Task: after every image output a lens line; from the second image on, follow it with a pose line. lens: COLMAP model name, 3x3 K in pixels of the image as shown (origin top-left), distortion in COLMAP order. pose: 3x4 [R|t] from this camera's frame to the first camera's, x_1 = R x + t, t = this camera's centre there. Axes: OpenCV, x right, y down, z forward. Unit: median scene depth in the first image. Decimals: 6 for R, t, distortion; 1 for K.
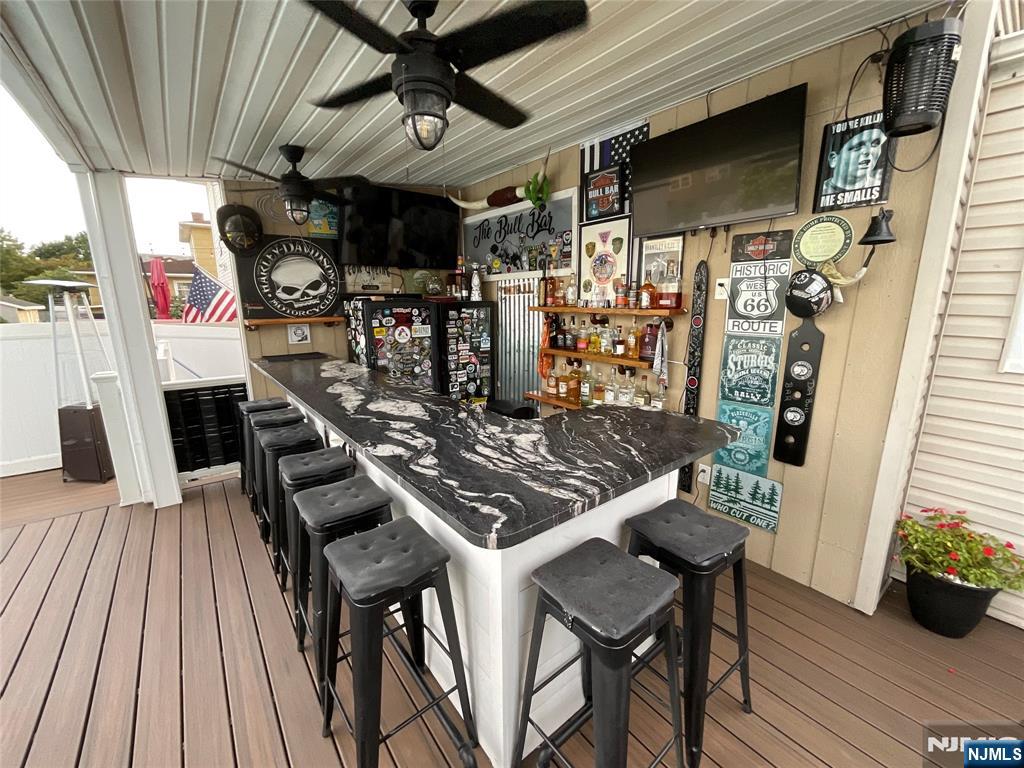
lens RADIAL K [[404.8, 0, 512.0], [0, 404.8, 384.0], [0, 0, 1]] dist [-0.028133, -0.000051]
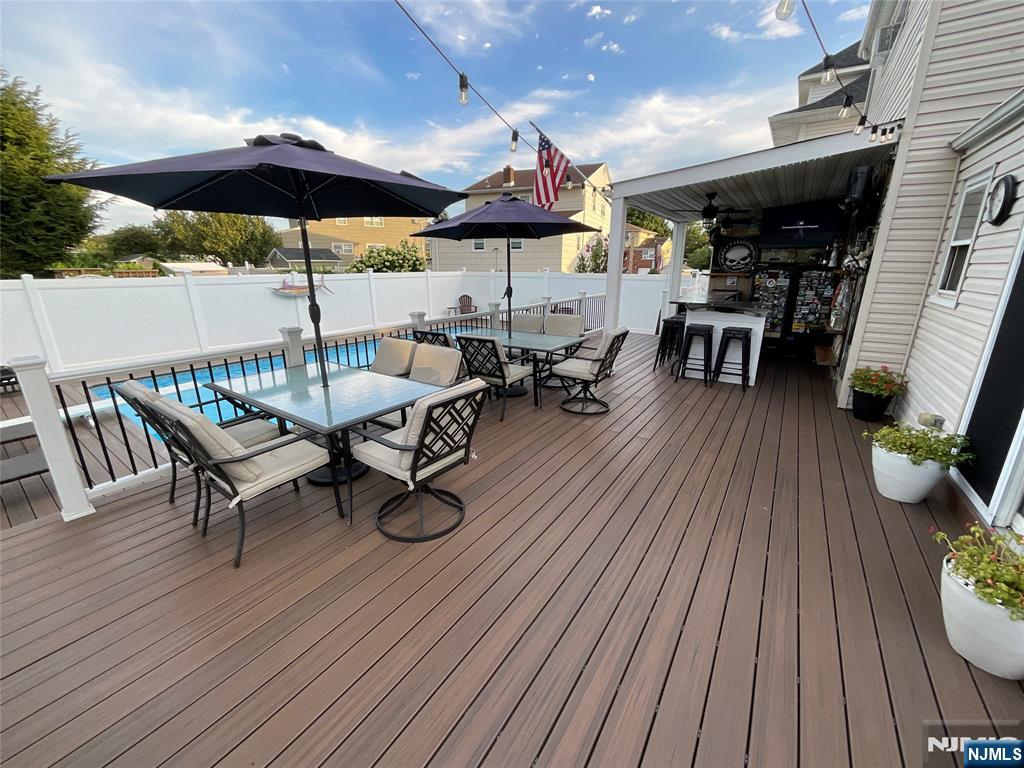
lens RADIAL K [[404.8, 0, 512.0], [0, 404.8, 384.0], [0, 0, 1]] dist [-0.028133, -0.000051]
pose [[0.282042, 0.263115, -0.922617, 1.243198], [-0.192139, 0.957667, 0.214374, 0.169556], [0.939965, 0.116809, 0.320657, -0.745375]]
